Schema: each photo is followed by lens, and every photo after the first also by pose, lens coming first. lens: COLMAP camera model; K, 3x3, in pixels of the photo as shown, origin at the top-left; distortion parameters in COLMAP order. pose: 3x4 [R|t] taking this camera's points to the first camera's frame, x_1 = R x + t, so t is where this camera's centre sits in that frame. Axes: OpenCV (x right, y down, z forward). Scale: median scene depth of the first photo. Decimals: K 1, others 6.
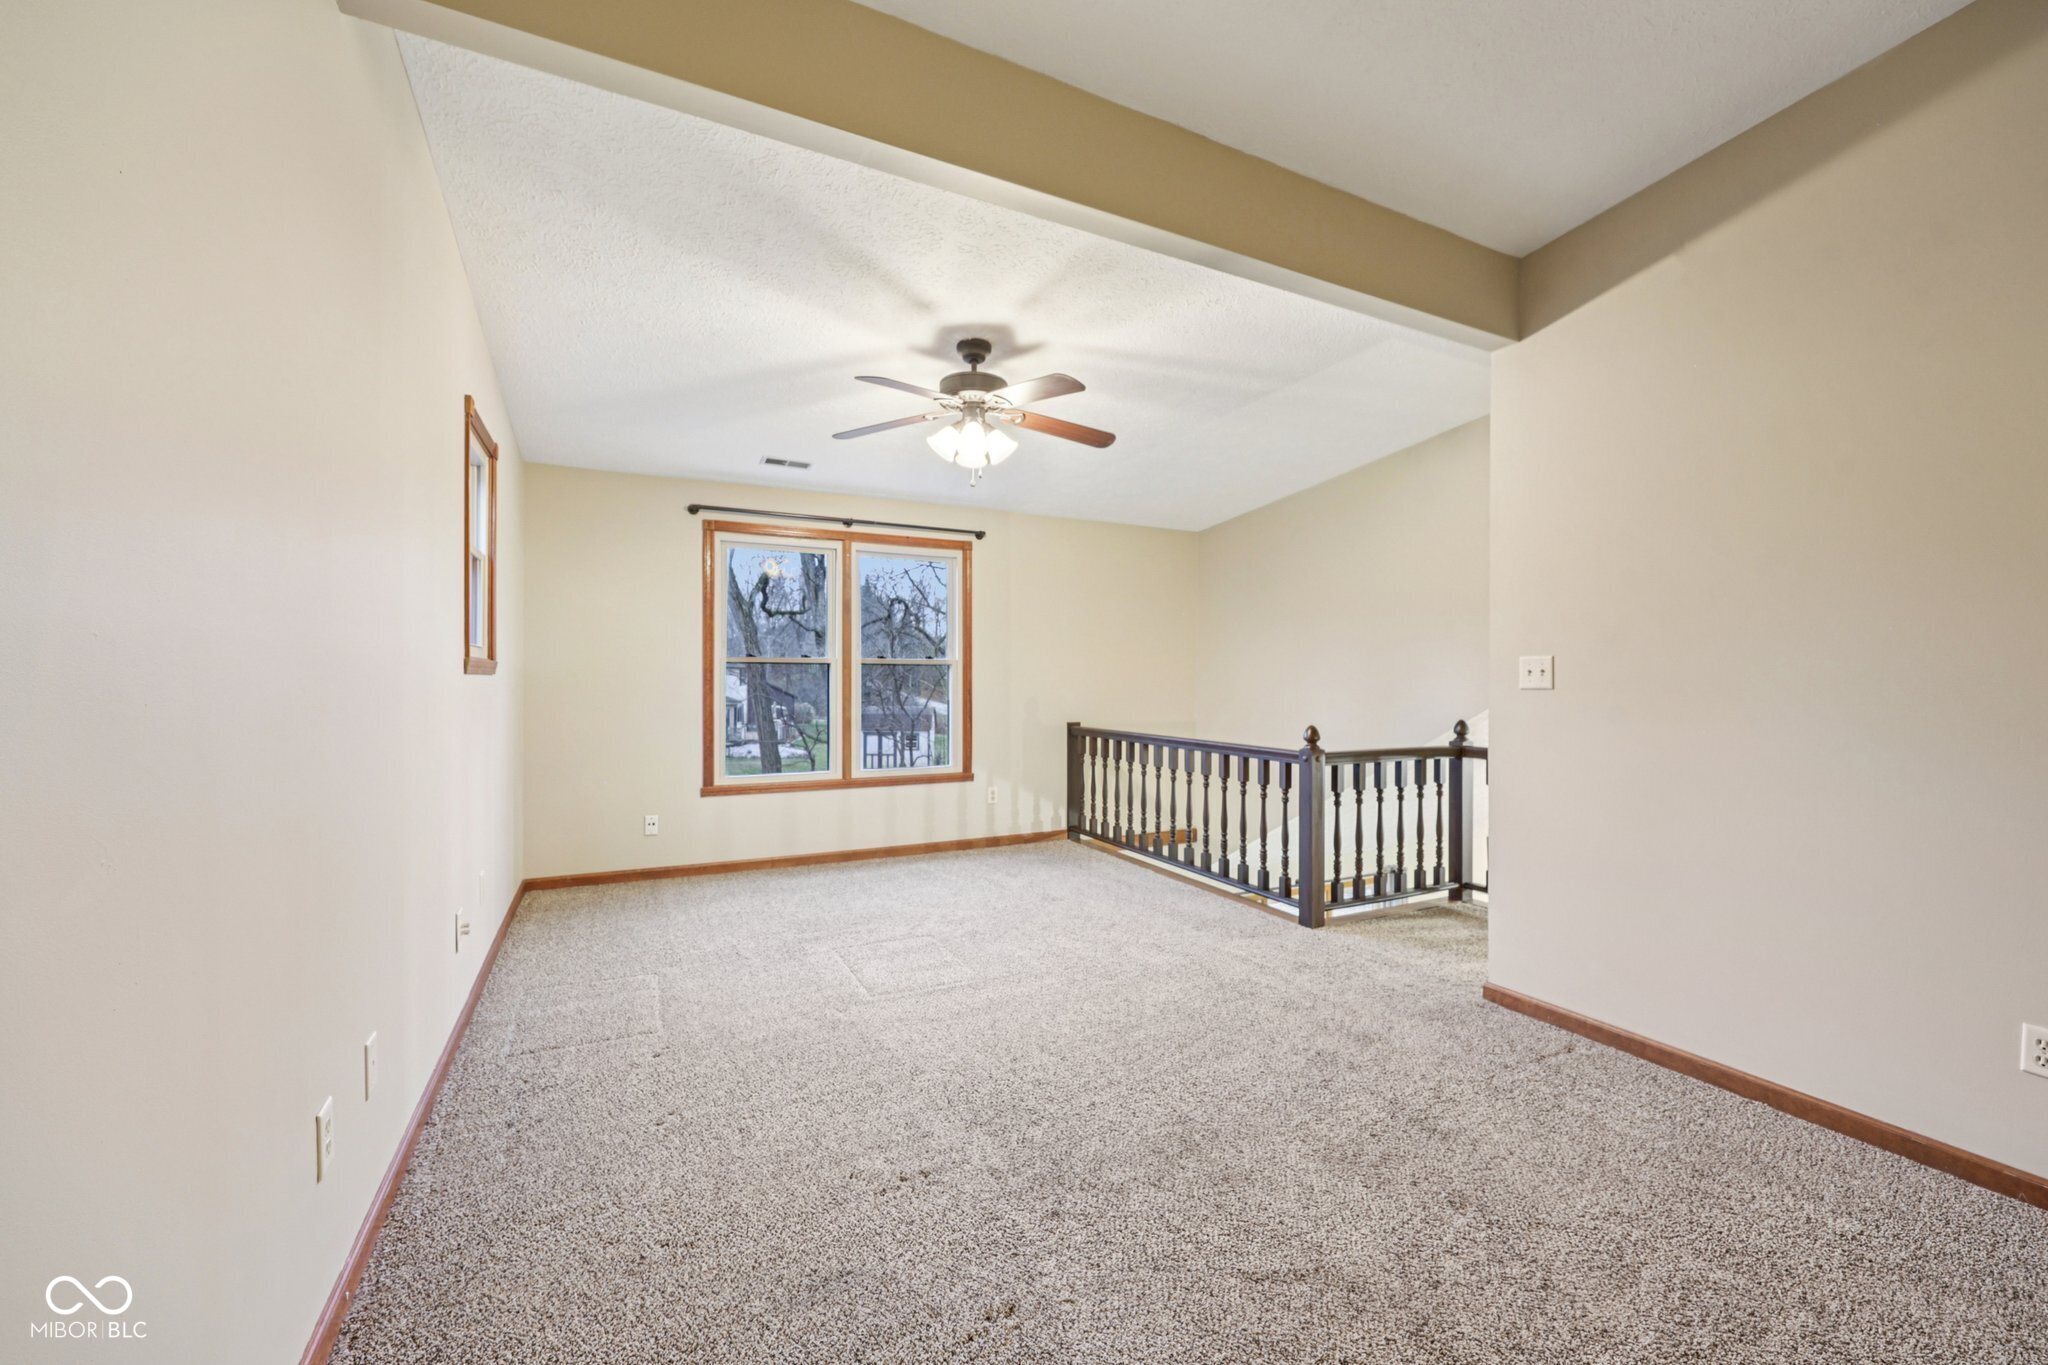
lens RADIAL K [[837.4, 0, 1007.2], [0, 837.4, 680.0], [0, 0, 1]] dist [-0.000827, 0.000804]
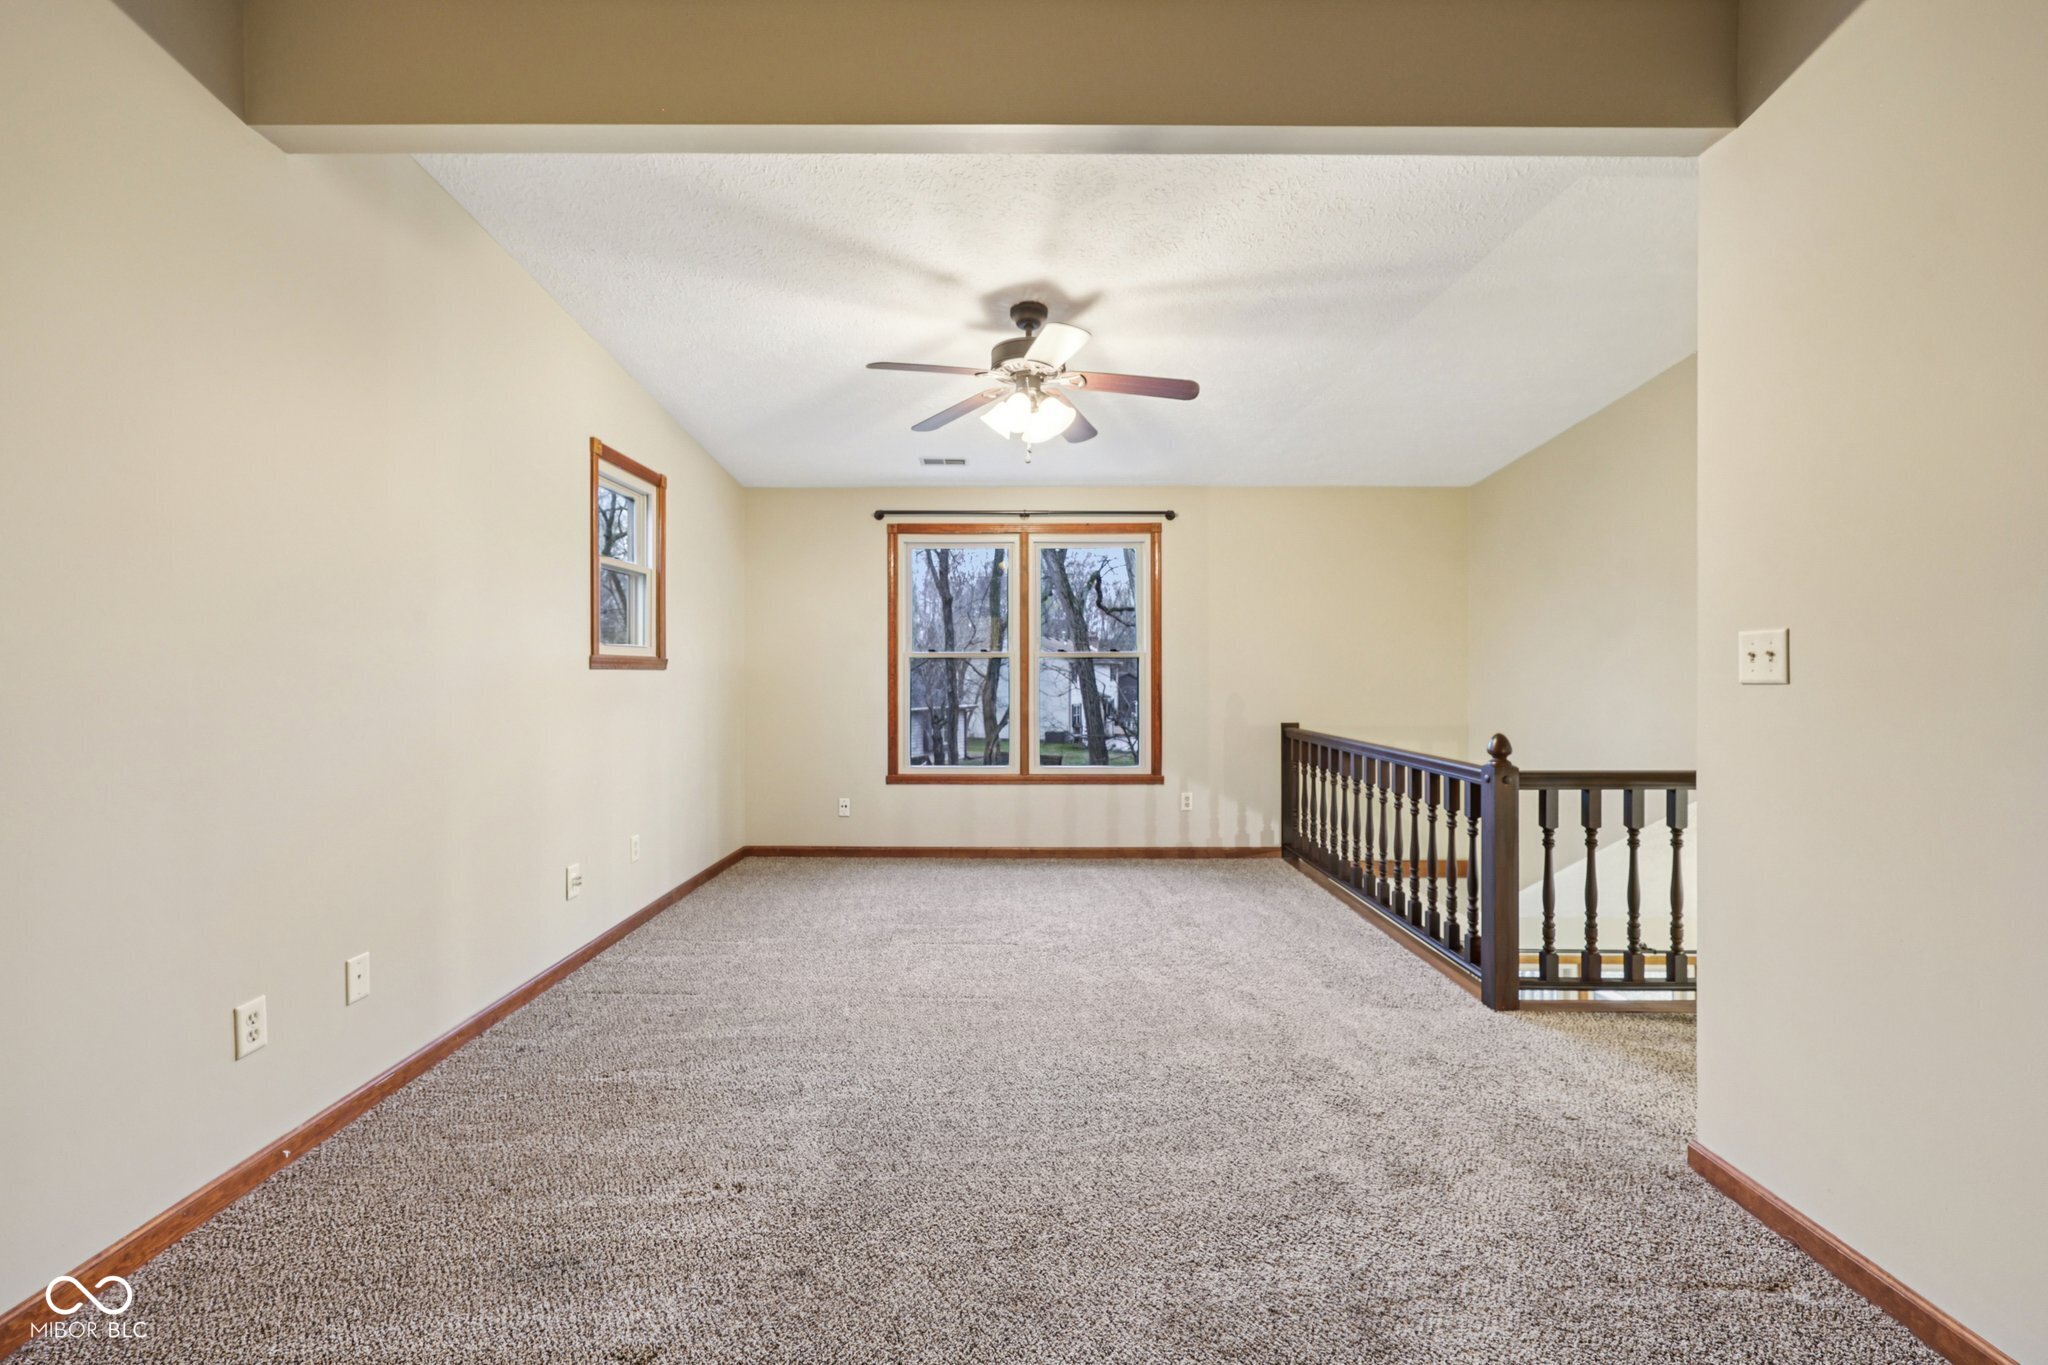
lens RADIAL K [[837.4, 0, 1032.6], [0, 837.4, 676.8], [0, 0, 1]] dist [-0.000827, 0.000804]
pose [[0.888504, -0.001845, -0.458865, 0.331774], [0.002314, 0.999997, 0.000460, 0.003131], [0.458863, -0.001471, 0.888506, 0.157610]]
